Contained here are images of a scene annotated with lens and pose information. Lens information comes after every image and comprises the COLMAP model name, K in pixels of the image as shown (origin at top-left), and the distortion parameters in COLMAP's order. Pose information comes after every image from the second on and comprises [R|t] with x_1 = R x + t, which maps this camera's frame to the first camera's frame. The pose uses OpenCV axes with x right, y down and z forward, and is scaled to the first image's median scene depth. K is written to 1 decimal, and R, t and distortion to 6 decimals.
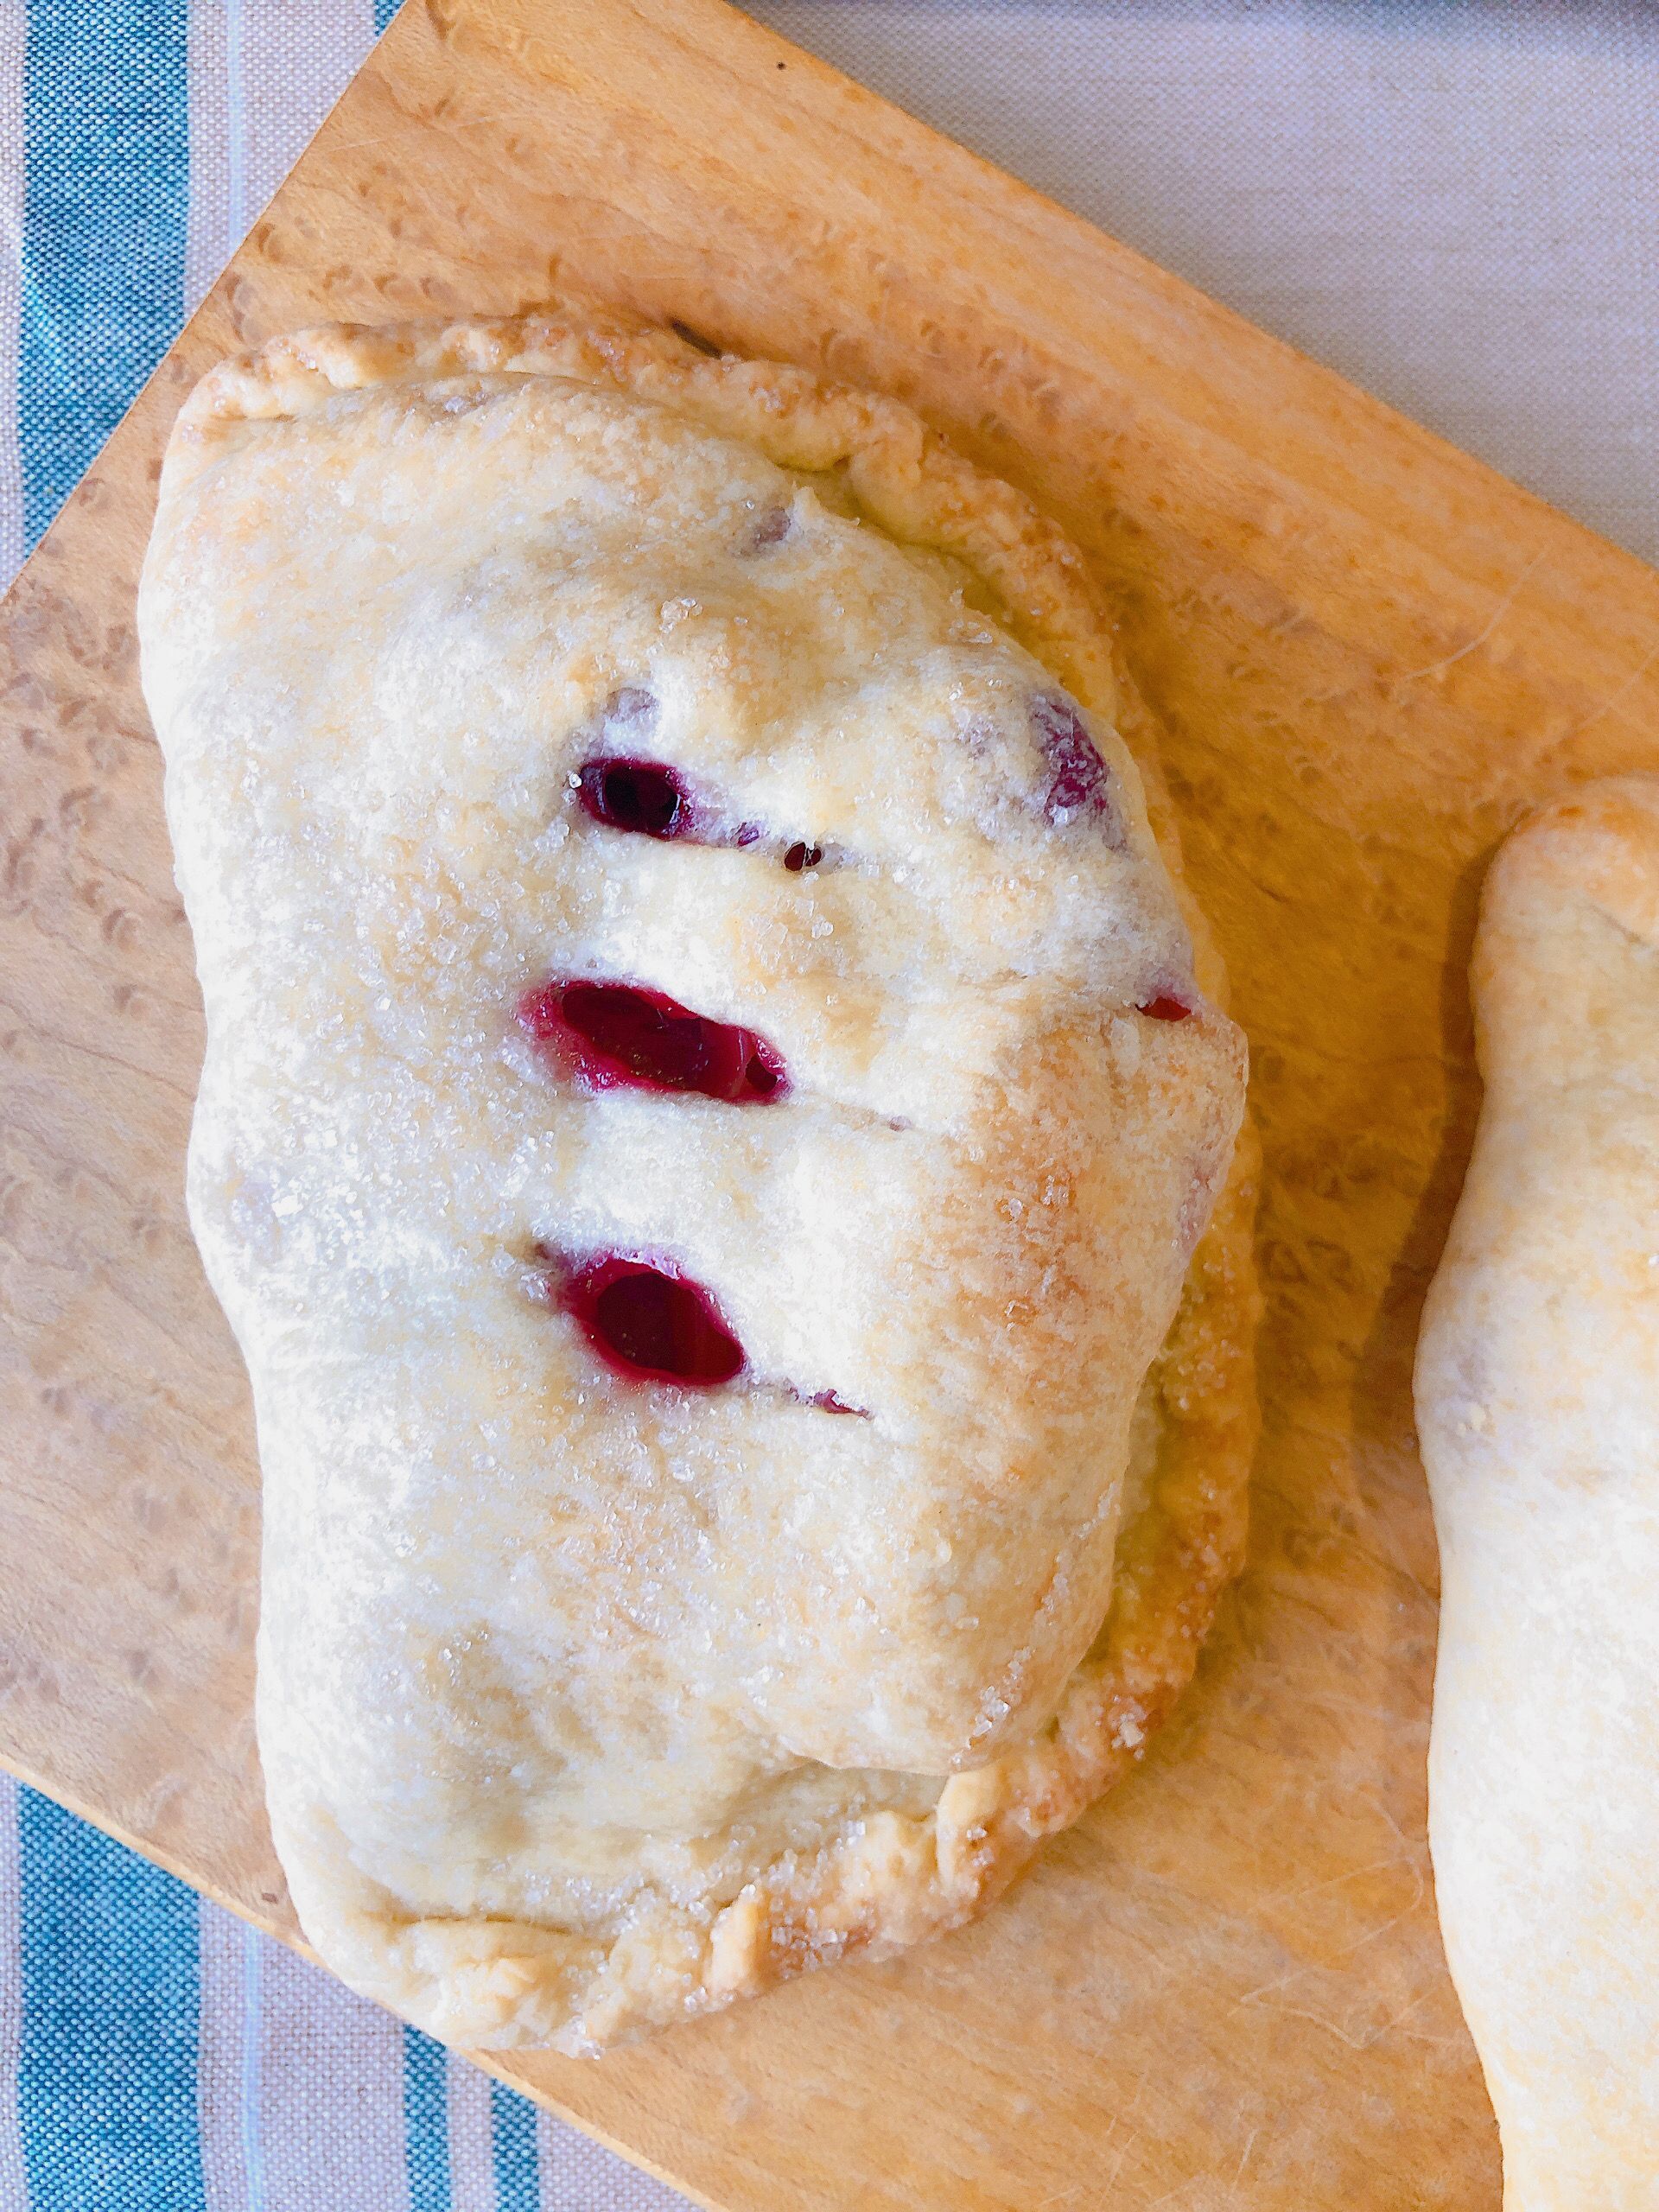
lens RADIAL K [[1903.2, 0, 830.9], [0, 1903.2, 1115.0], [0, 0, 1]] dist [0.146175, -0.567468]
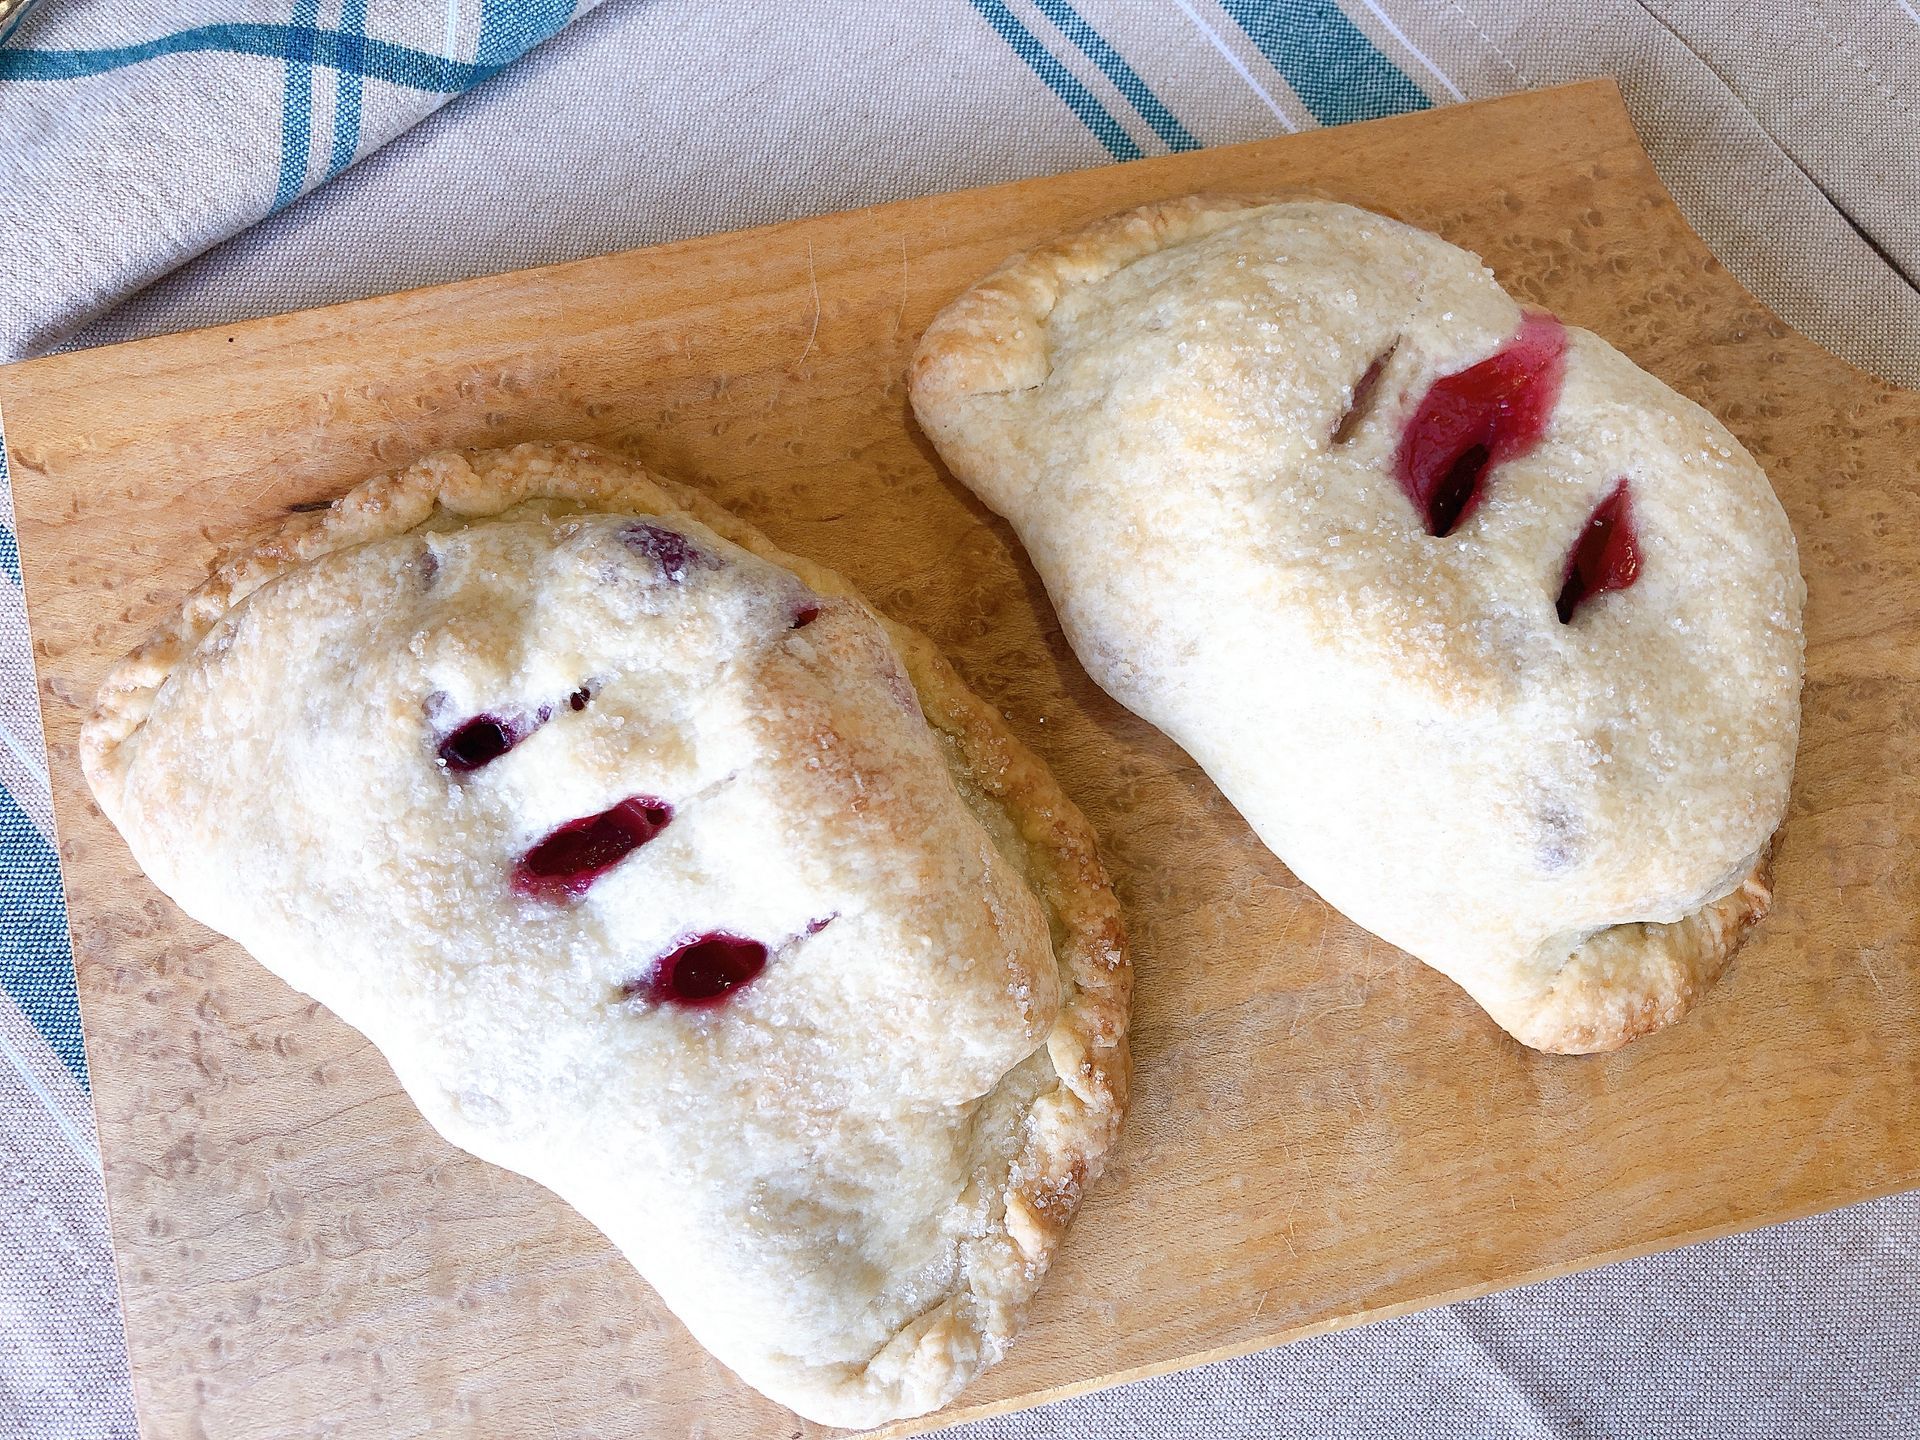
lens RADIAL K [[1623.5, 0, 967.5], [0, 1623.5, 709.4], [0, 0, 1]] dist [0.128986, -0.541735]
pose [[0.719578, -0.683093, 0.124868, 0.042449], [0.689640, 0.724029, -0.013380, 0.115070], [-0.081269, 0.095742, 0.992083, -0.399172]]
